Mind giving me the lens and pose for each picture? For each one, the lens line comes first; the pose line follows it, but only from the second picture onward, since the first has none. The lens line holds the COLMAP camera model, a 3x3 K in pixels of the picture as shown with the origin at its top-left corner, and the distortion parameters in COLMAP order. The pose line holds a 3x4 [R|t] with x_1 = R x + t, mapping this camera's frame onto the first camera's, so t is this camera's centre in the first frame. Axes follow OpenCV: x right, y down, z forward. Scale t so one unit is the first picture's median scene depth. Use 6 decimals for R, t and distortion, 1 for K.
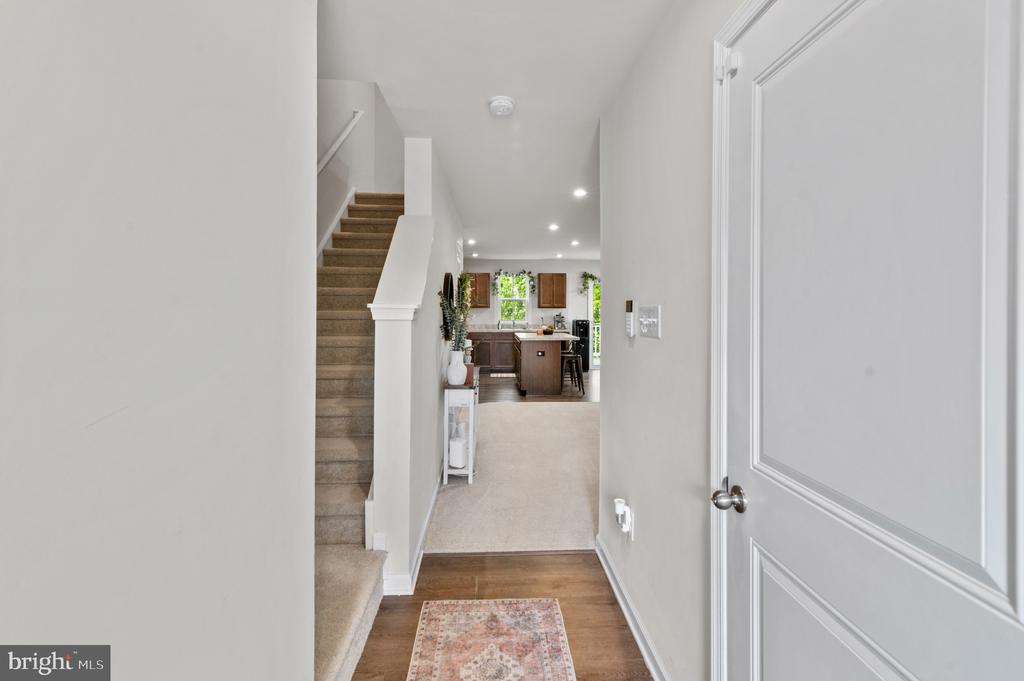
lens RADIAL K [[451.3, 0, 517.6], [0, 451.3, 309.5], [0, 0, 1]] dist [0.000259, 0.000000]
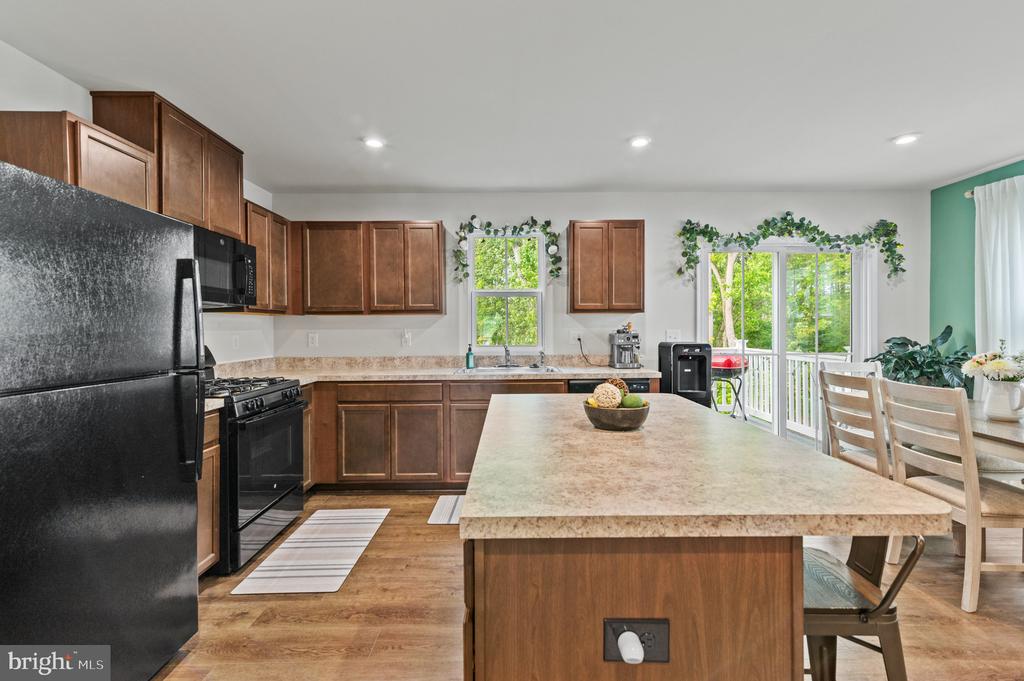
lens RADIAL K [[470.9, 0, 511.7], [0, 470.9, 331.5], [0, 0, 1]] dist [0.018103, 0.000119]
pose [[0.998533, -0.006753, -0.053730, 0.017640], [0.007362, 0.999911, 0.011142, 0.007720], [0.053650, -0.011521, 0.998493, 0.597088]]
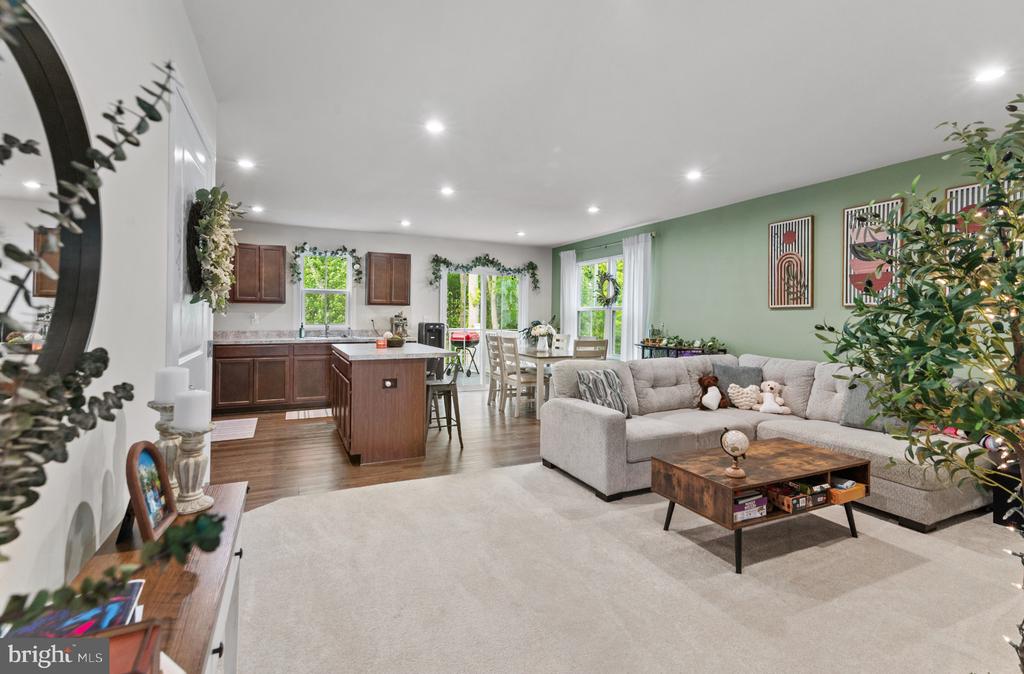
lens RADIAL K [[470.9, 0, 510.6], [0, 470.9, 312.2], [0, 0, 1]] dist [0.018103, 0.000119]
pose [[0.926218, 0.009320, 0.376873, -0.019735], [-0.008149, 0.999956, -0.004701, 0.009043], [-0.376900, 0.001283, 0.926253, 0.283980]]
